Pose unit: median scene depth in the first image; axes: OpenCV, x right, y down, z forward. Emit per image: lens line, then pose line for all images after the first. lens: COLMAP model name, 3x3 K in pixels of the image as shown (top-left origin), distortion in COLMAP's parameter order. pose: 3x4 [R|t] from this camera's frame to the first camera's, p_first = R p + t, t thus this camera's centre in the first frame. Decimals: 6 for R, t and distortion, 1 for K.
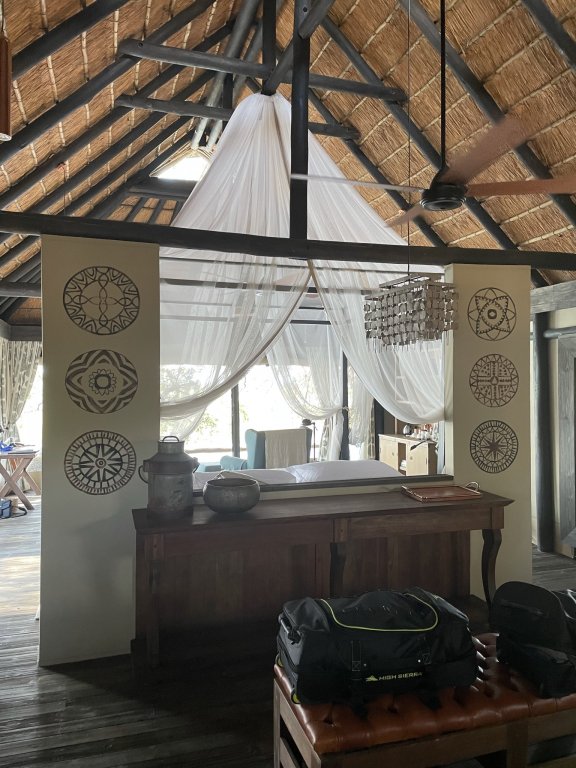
lens RADIAL K [[559.0, 0, 288.0], [0, 559.0, 384.0], [0, 0, 1]] dist [0.059224, -0.083713]
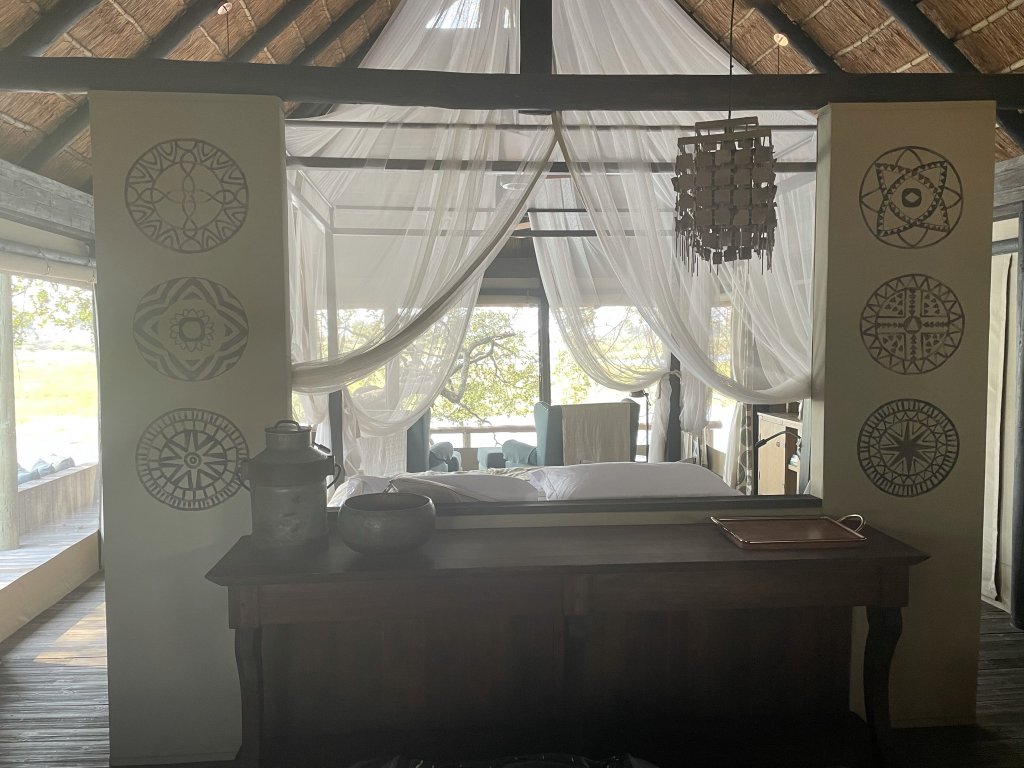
lens RADIAL K [[745.3, 0, 512.0], [0, 745.3, 384.0], [0, 0, 1]] dist [0.059224, -0.083713]
pose [[0.974168, 0.011110, -0.225551, 0.174705], [0.003504, 0.997925, 0.064288, 0.003298], [0.225797, -0.063418, 0.972108, 0.241707]]
